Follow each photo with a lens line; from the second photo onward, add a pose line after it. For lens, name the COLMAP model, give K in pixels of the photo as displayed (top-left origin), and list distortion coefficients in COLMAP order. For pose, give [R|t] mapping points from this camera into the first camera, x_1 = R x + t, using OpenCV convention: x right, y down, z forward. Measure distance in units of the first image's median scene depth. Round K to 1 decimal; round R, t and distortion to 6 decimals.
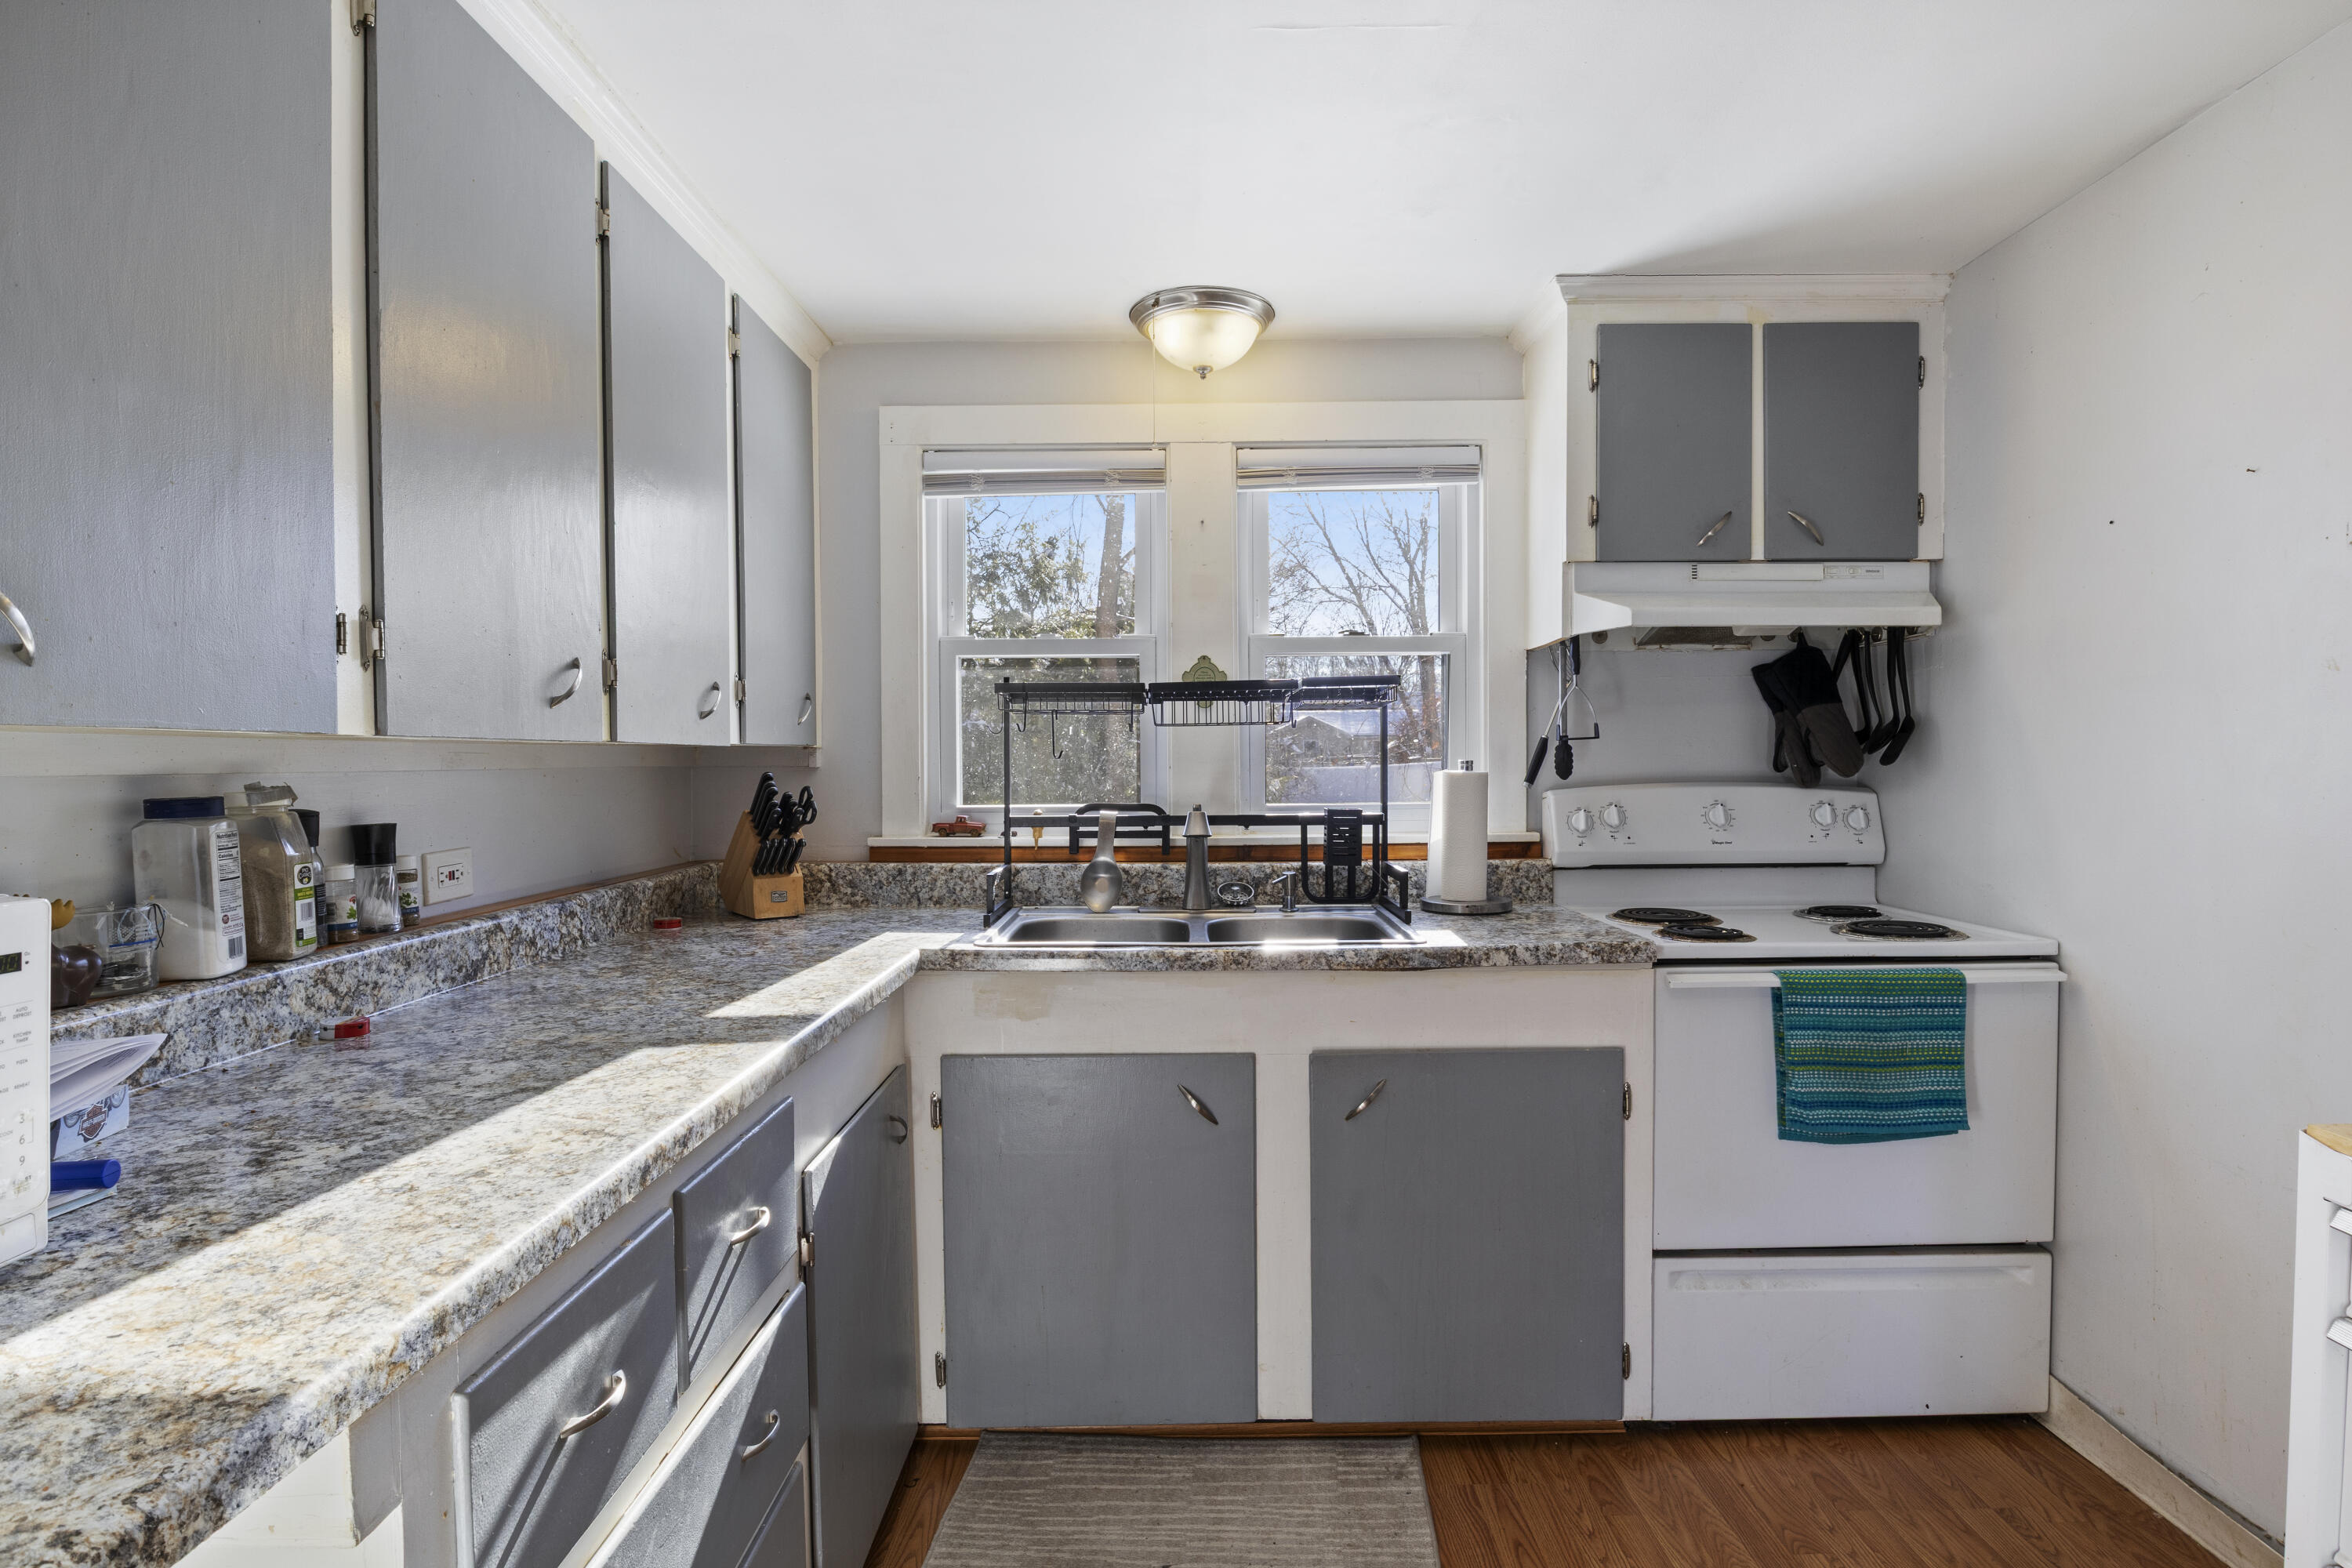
lens RADIAL K [[1186.4, 0, 1178.0], [0, 1186.4, 794.7], [0, 0, 1]] dist [-0.012161, -0.000136]
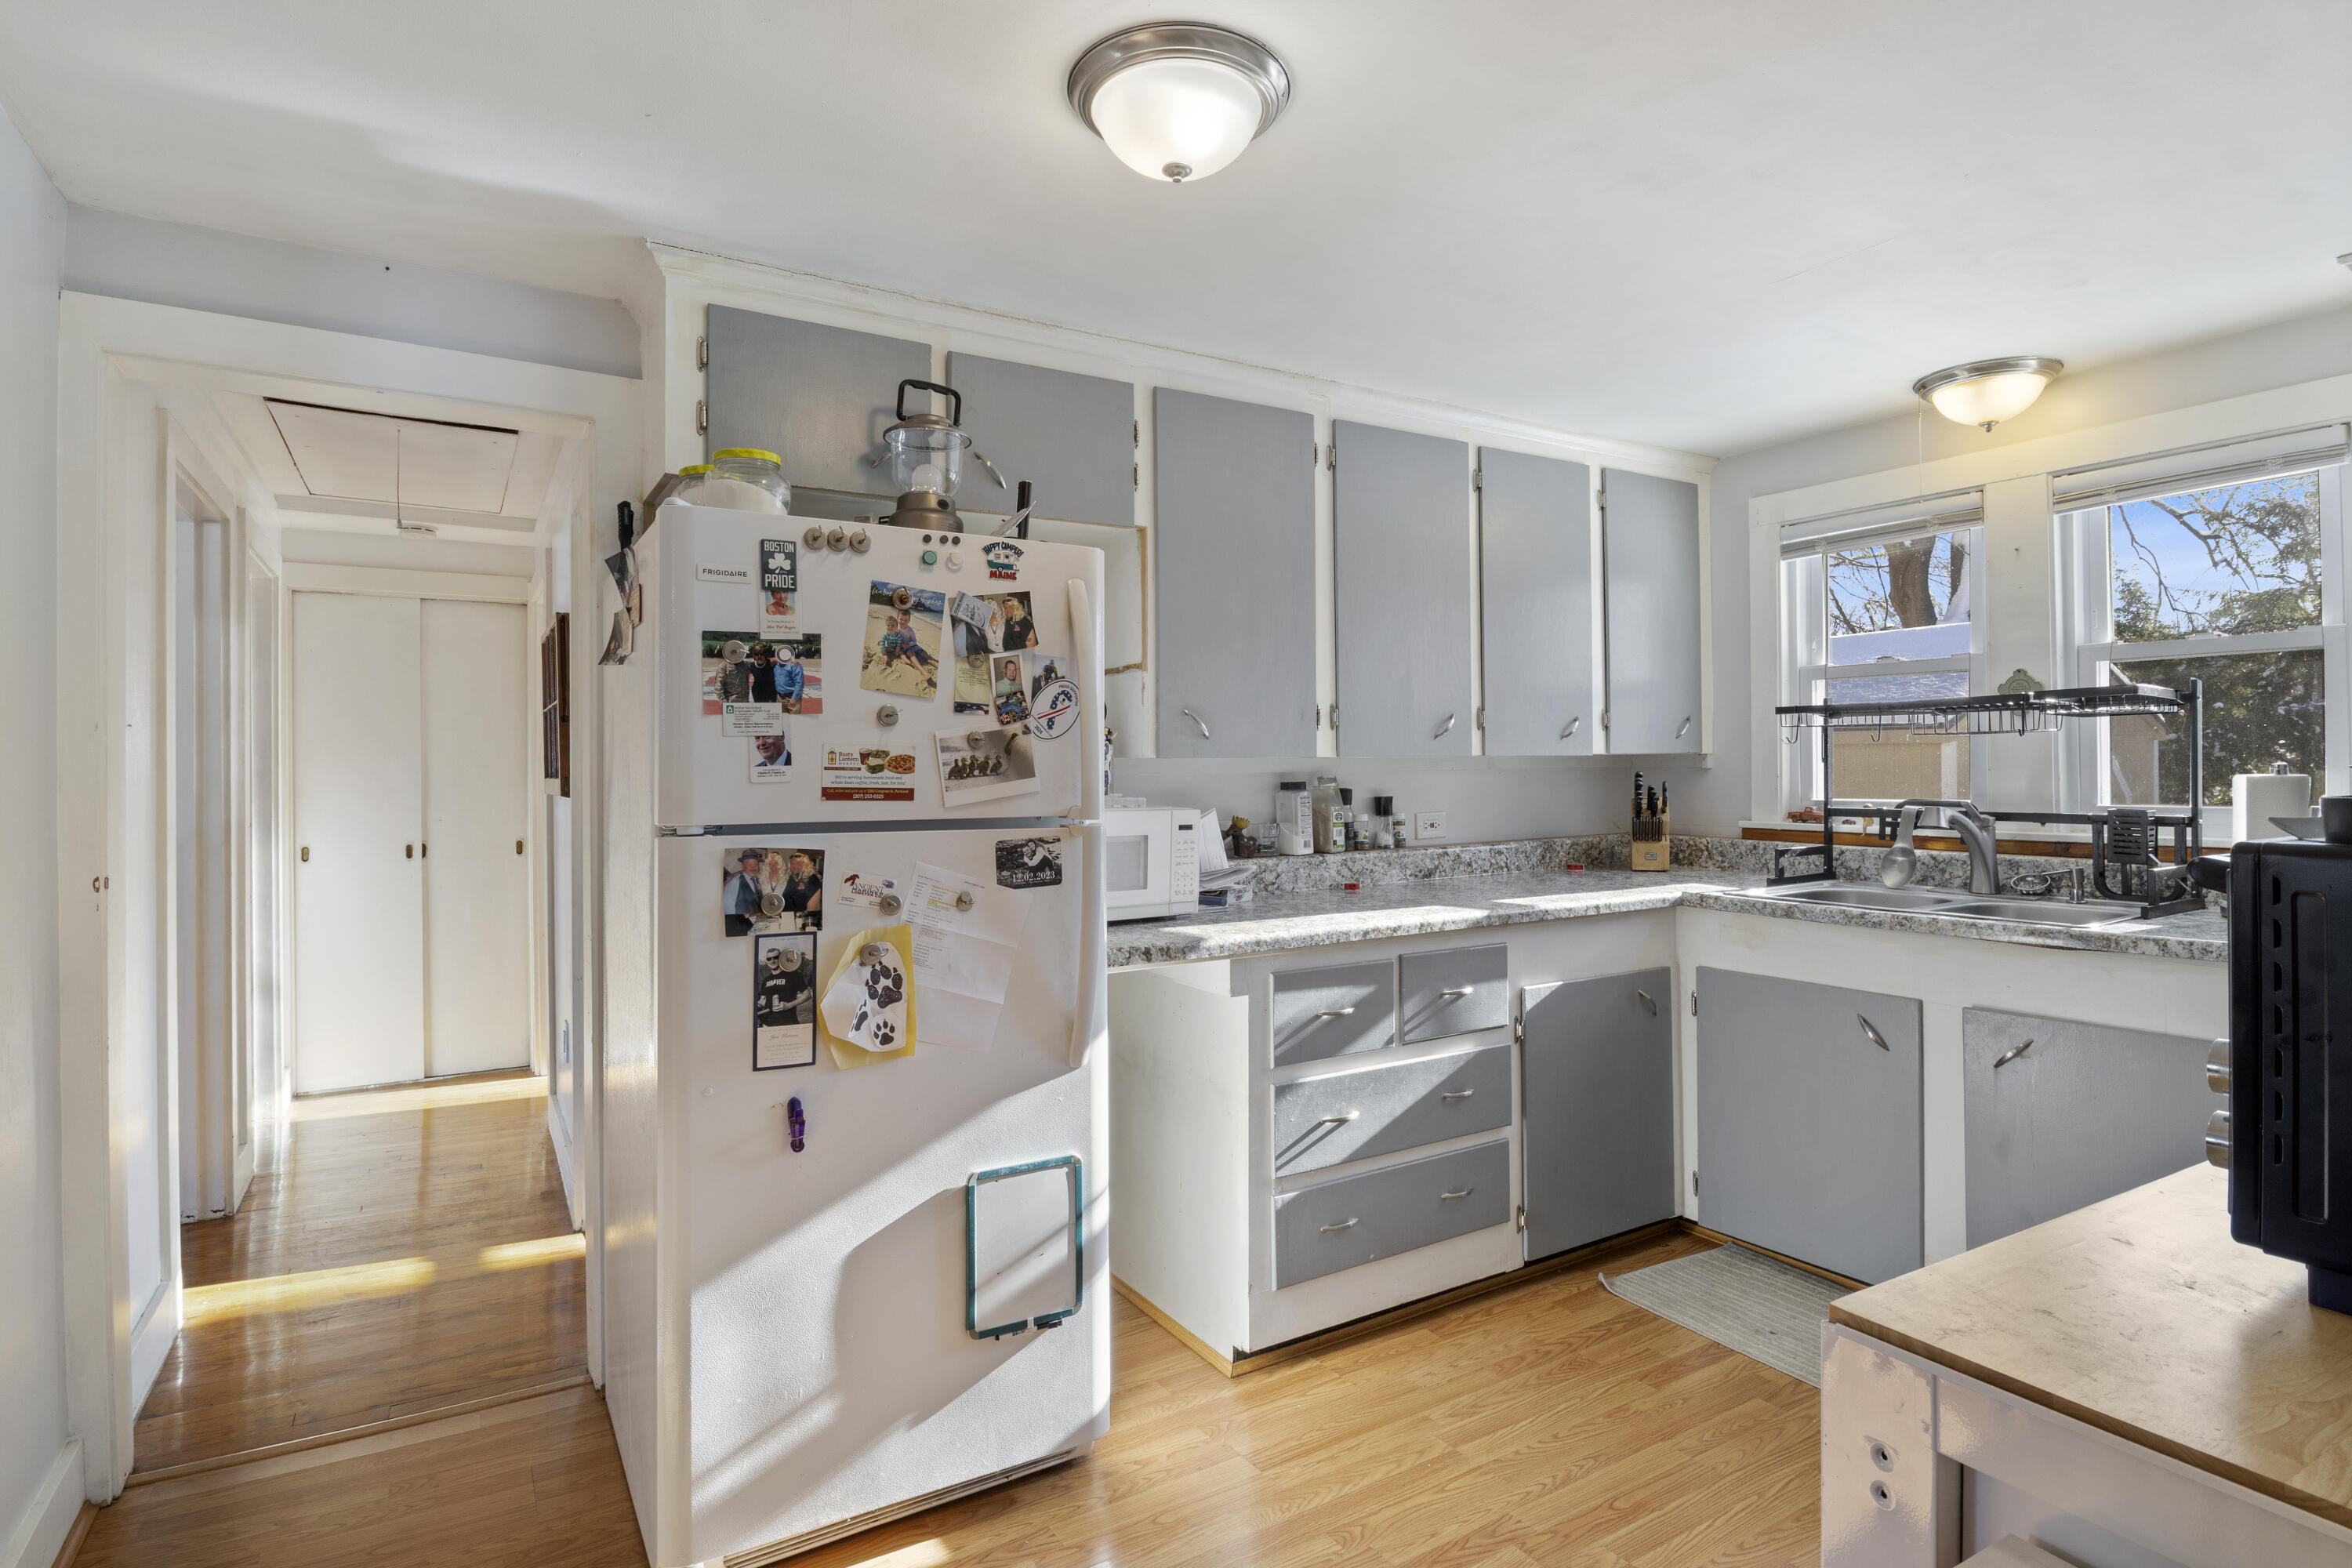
lens RADIAL K [[1189.8, 0, 1207.1], [0, 1189.8, 765.1], [0, 0, 1]] dist [-0.006754, -0.001029]
pose [[0.545686, 0.001885, -0.837988, 0.702799], [-0.018581, 0.999779, -0.009850, -0.002904], [0.837784, 0.020946, 0.545600, -0.315713]]
